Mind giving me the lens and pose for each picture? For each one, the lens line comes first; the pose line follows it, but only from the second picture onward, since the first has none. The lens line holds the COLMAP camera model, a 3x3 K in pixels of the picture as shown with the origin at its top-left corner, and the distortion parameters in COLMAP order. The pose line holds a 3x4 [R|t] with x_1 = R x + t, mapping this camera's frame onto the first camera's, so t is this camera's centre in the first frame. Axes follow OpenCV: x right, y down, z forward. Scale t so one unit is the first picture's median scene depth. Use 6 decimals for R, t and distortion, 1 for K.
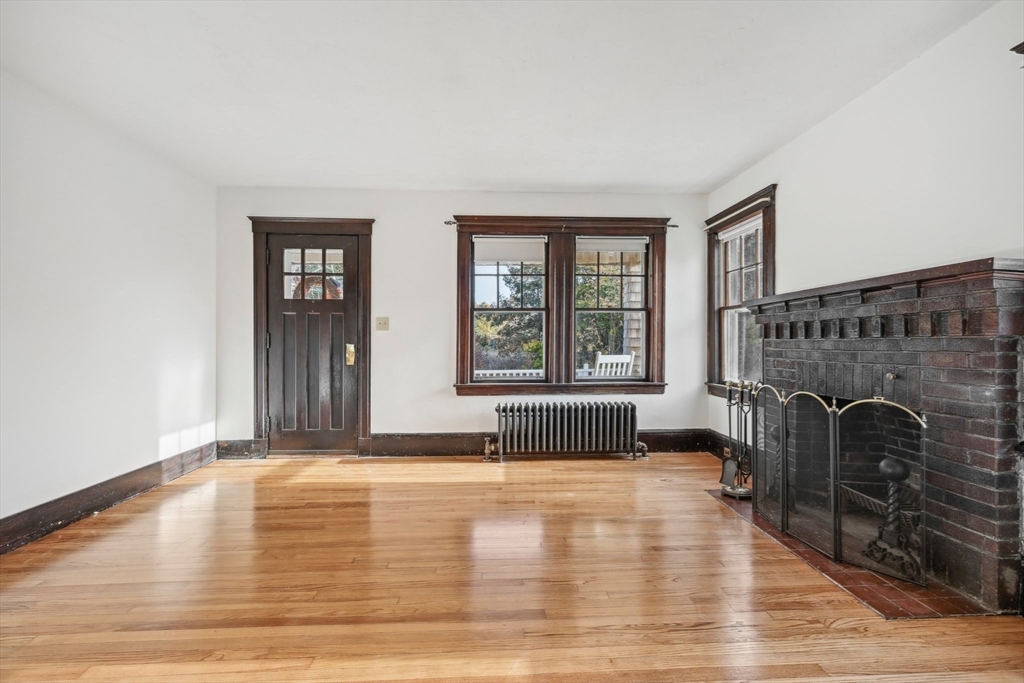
lens RADIAL K [[437.1, 0, 512.0], [0, 437.1, 341.5], [0, 0, 1]] dist [0.000280, 0.000072]
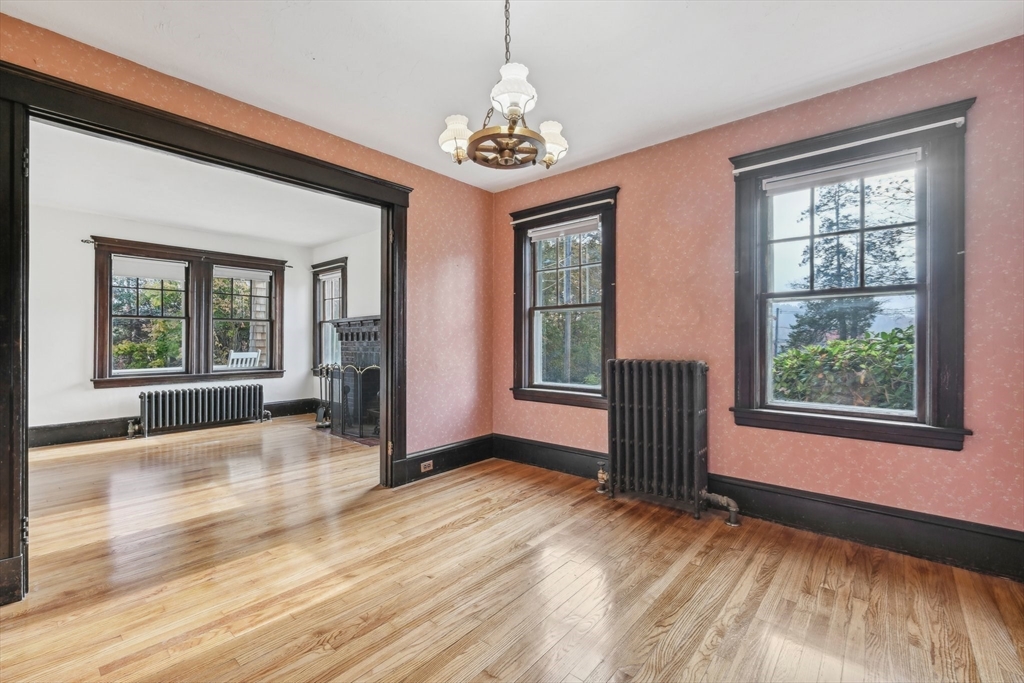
lens RADIAL K [[436.0, 0, 512.0], [0, 436.0, 341.5], [0, 0, 1]] dist [-0.000475, 0.000207]
pose [[0.691180, 0.000092, 0.722682, -0.194118], [0.001329, 0.999998, -0.001398, -0.000251], [-0.722681, 0.001926, 0.691179, -0.613478]]
